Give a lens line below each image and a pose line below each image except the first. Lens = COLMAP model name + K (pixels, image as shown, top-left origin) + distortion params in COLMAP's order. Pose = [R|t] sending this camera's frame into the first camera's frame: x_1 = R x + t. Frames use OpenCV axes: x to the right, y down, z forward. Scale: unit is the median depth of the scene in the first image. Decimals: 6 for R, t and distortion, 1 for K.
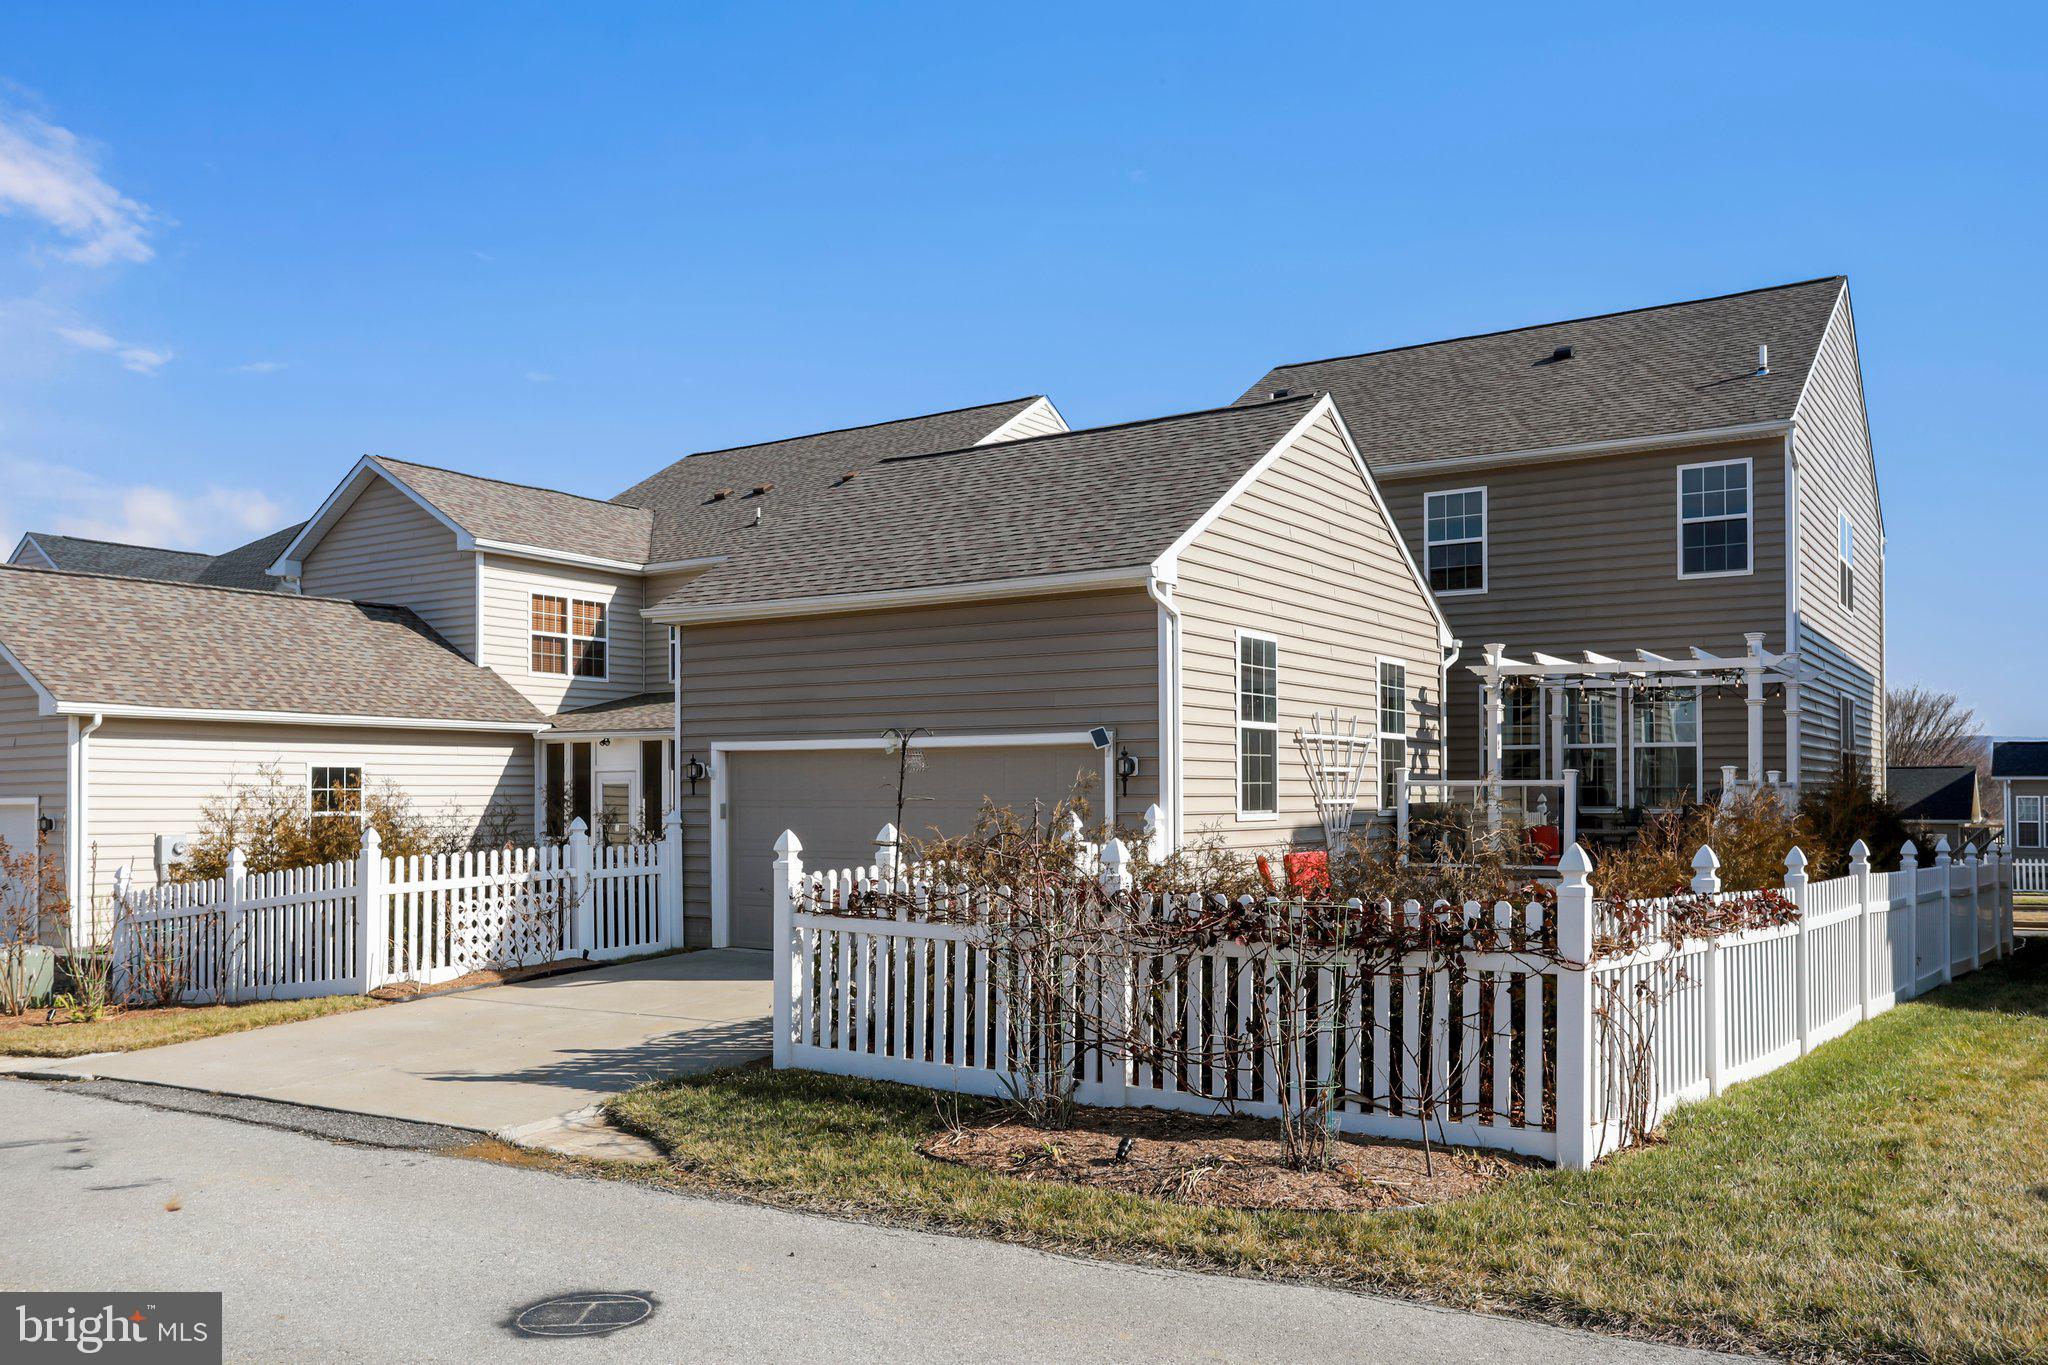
lens RADIAL K [[1607.3, 0, 1088.1], [0, 1607.3, 755.2], [0, 0, 1]] dist [-0.004188, 0.002083]
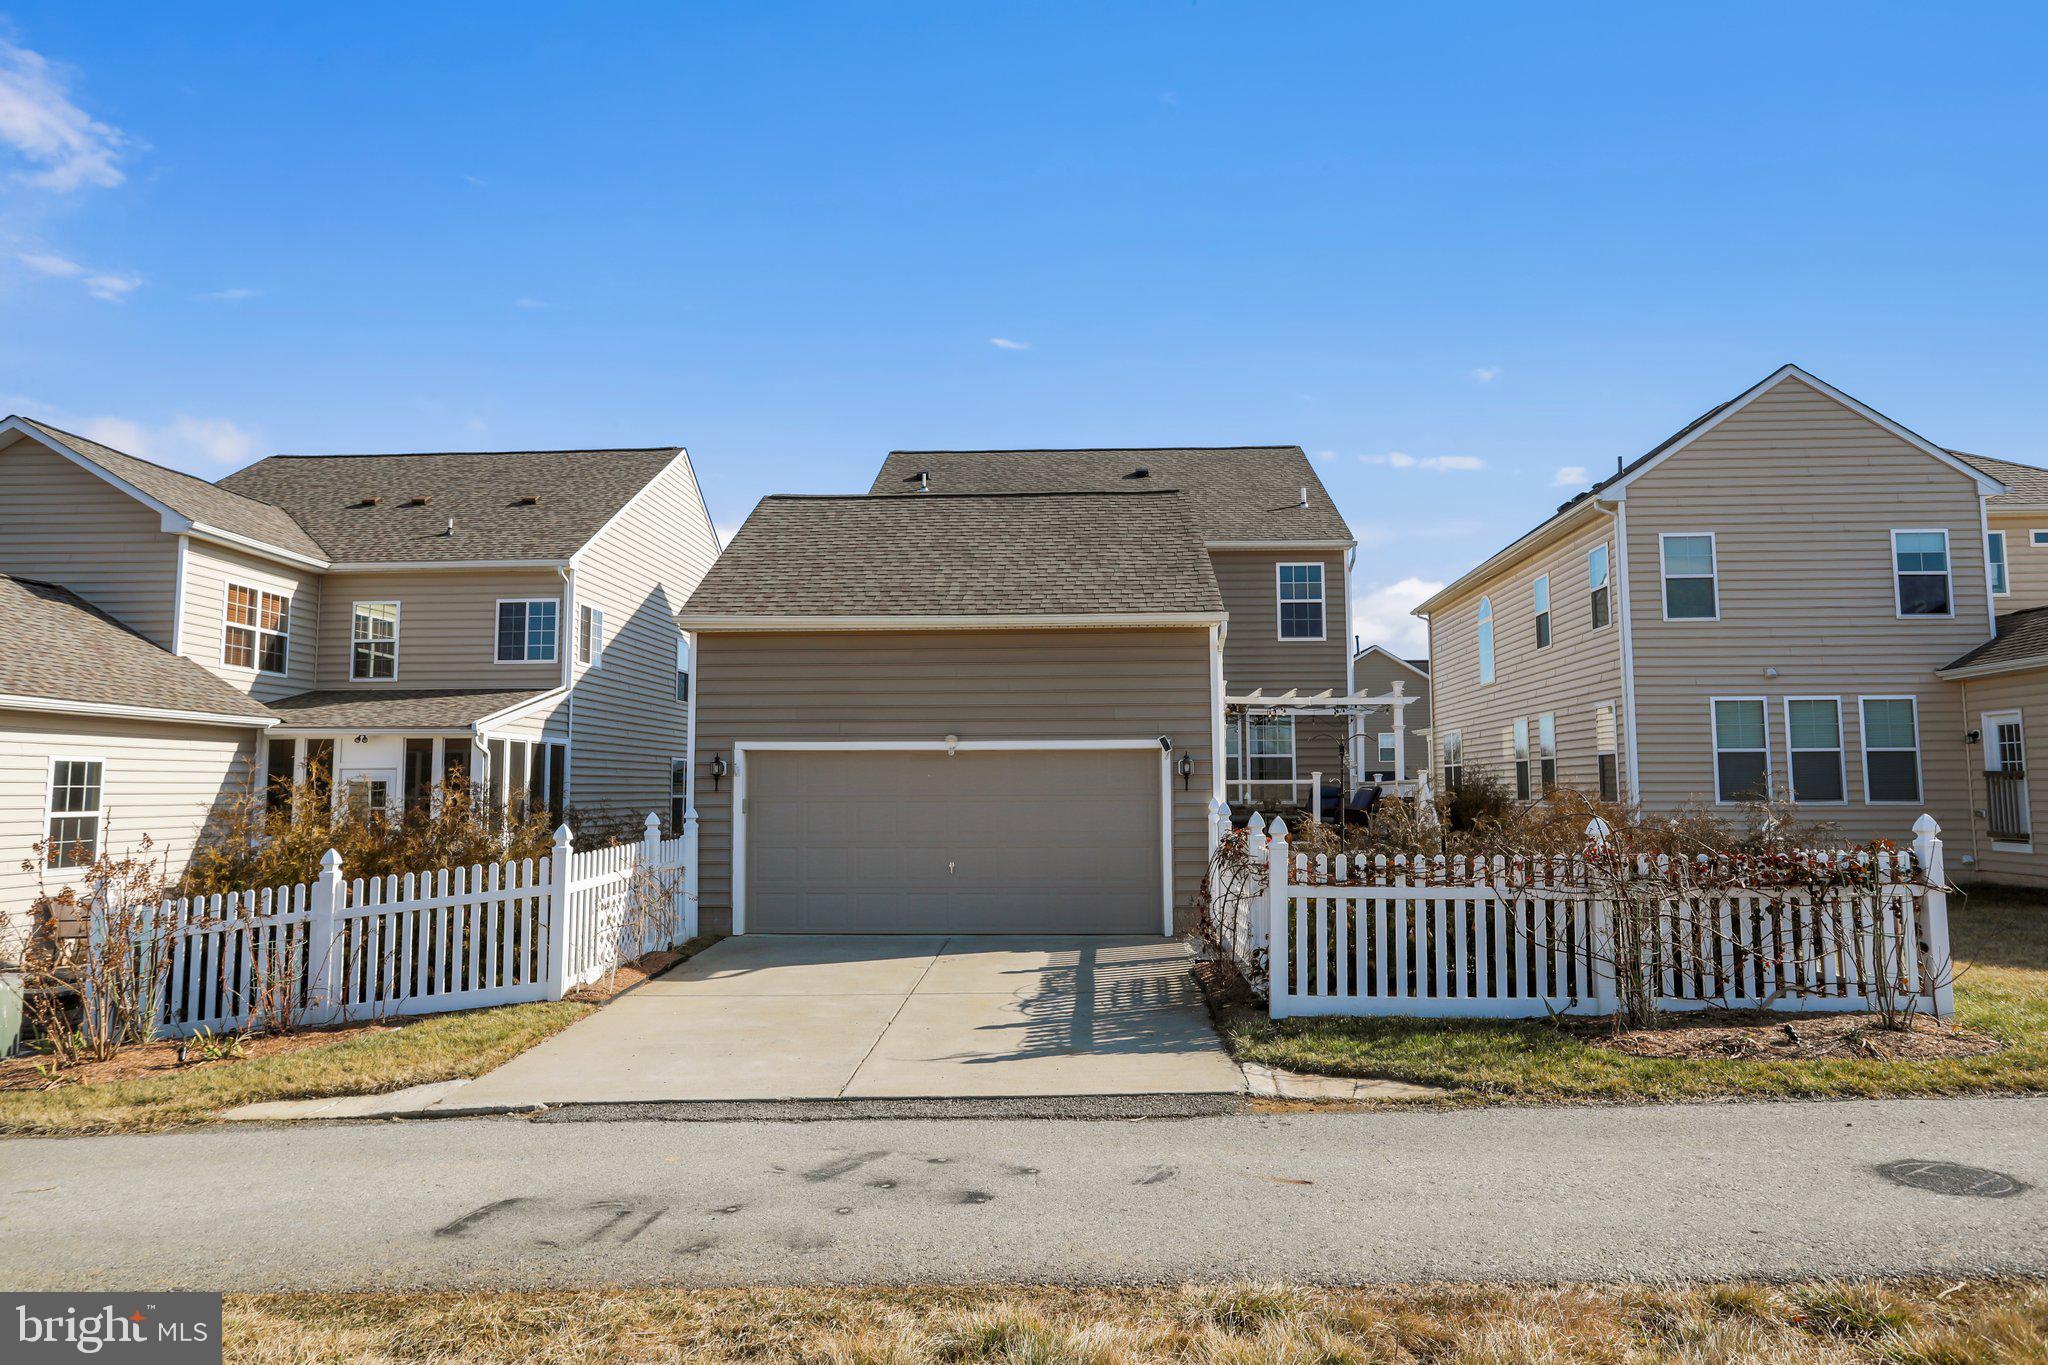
lens RADIAL K [[1277.9, 0, 1094.7], [0, 1277.9, 635.0], [0, 0, 1]] dist [-0.007147, -0.001800]
pose [[0.856995, 0.060823, 0.511722, -0.311667], [-0.009490, 0.994704, -0.102338, 0.003884], [-0.515237, 0.082847, 0.853034, 0.088672]]
